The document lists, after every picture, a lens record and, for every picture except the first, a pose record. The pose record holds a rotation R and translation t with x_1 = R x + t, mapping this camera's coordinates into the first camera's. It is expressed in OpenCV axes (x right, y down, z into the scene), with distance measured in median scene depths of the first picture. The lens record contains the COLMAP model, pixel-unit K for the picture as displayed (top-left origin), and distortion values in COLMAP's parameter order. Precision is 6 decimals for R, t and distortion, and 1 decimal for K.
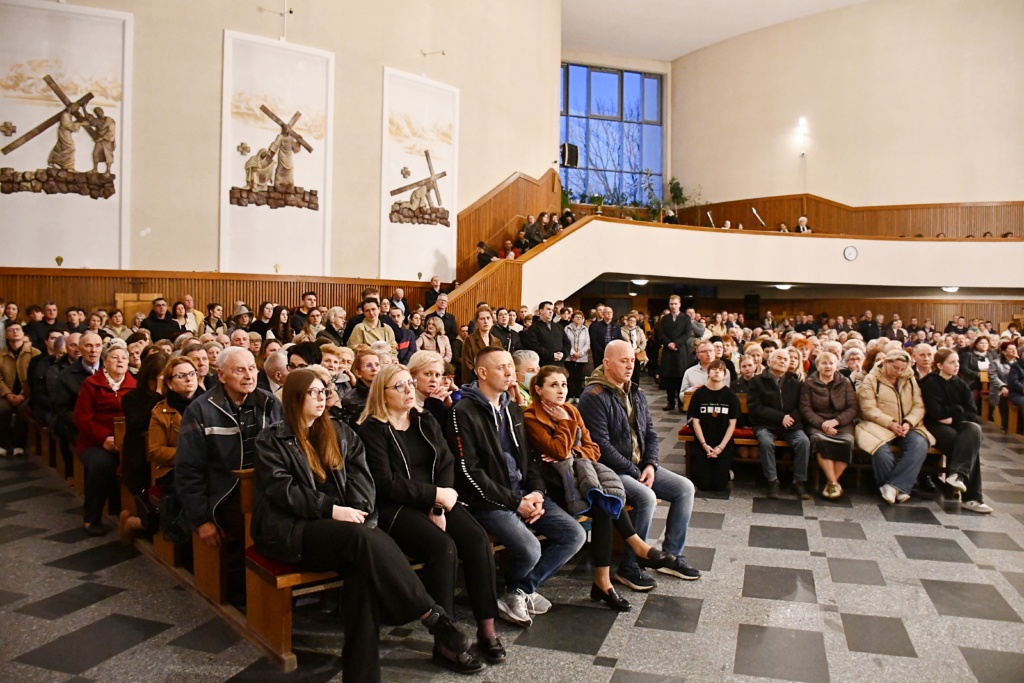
lens RADIAL K [[802.3, 0, 508.8], [0, 802.3, 343.0], [0, 0, 1]] dist [-0.150365, 0.108173]
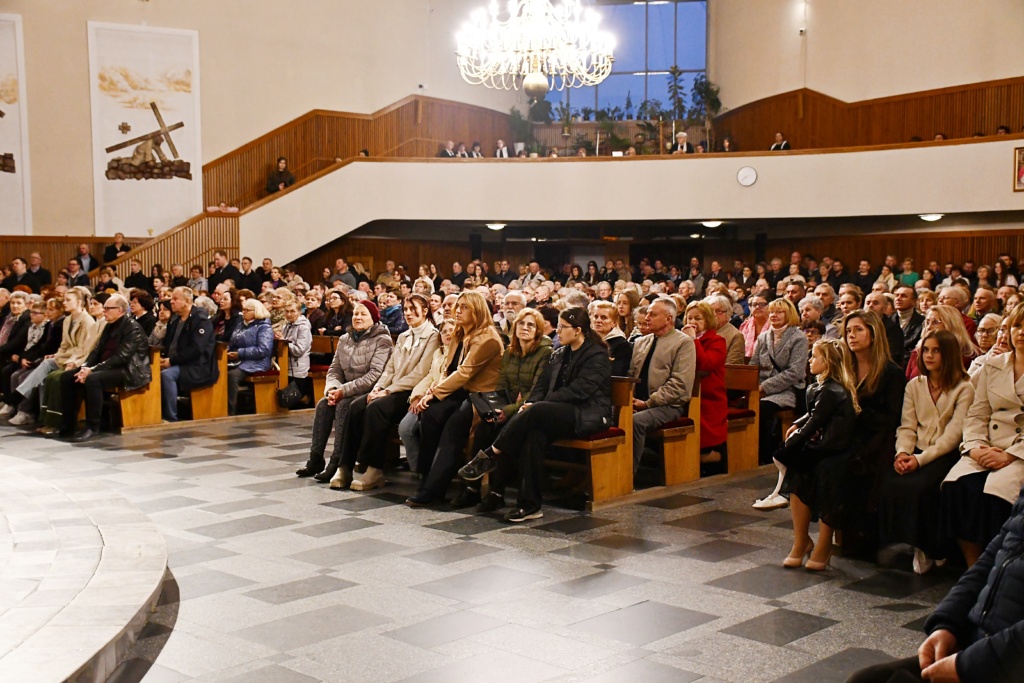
lens RADIAL K [[1234.2, 0, 505.8], [0, 1234.2, 342.1], [0, 0, 1]] dist [0.010748, 0.433782]
pose [[0.905190, 0.007349, -0.424944, 2.225975], [0.002662, 0.999733, 0.022961, 0.045213], [0.425000, -0.021916, 0.904928, -0.494128]]
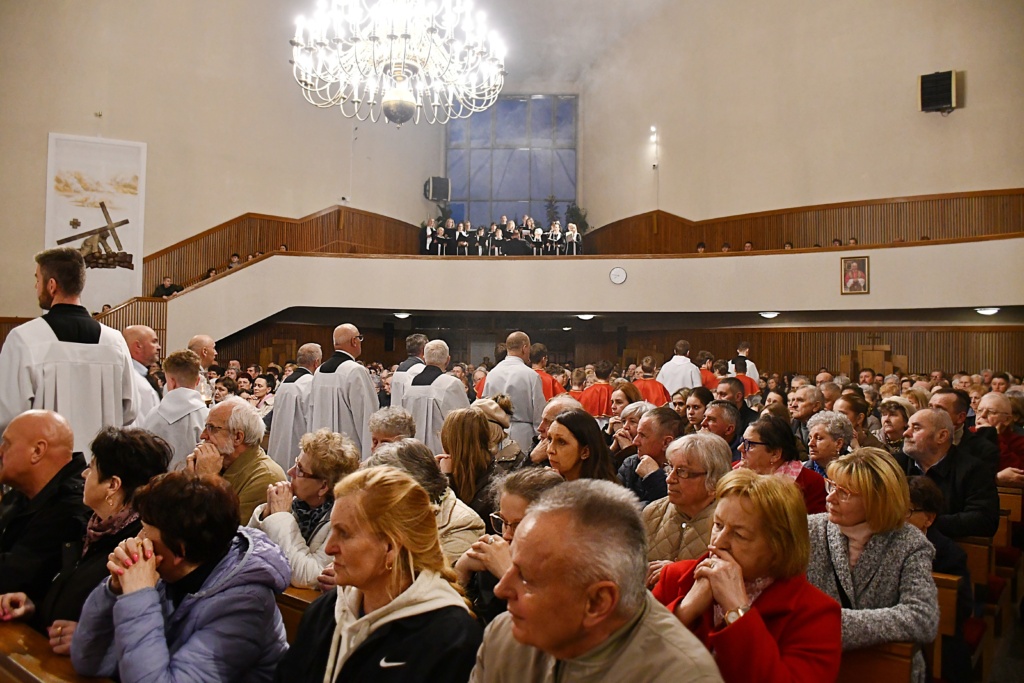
lens RADIAL K [[802.3, 0, 508.8], [0, 802.3, 343.0], [0, 0, 1]] dist [-0.150365, 0.108173]
pose [[0.941174, -0.006873, -0.337853, 1.893284], [-0.009657, 0.998838, -0.047224, 0.004899], [0.337785, 0.047708, 0.940013, 0.418870]]
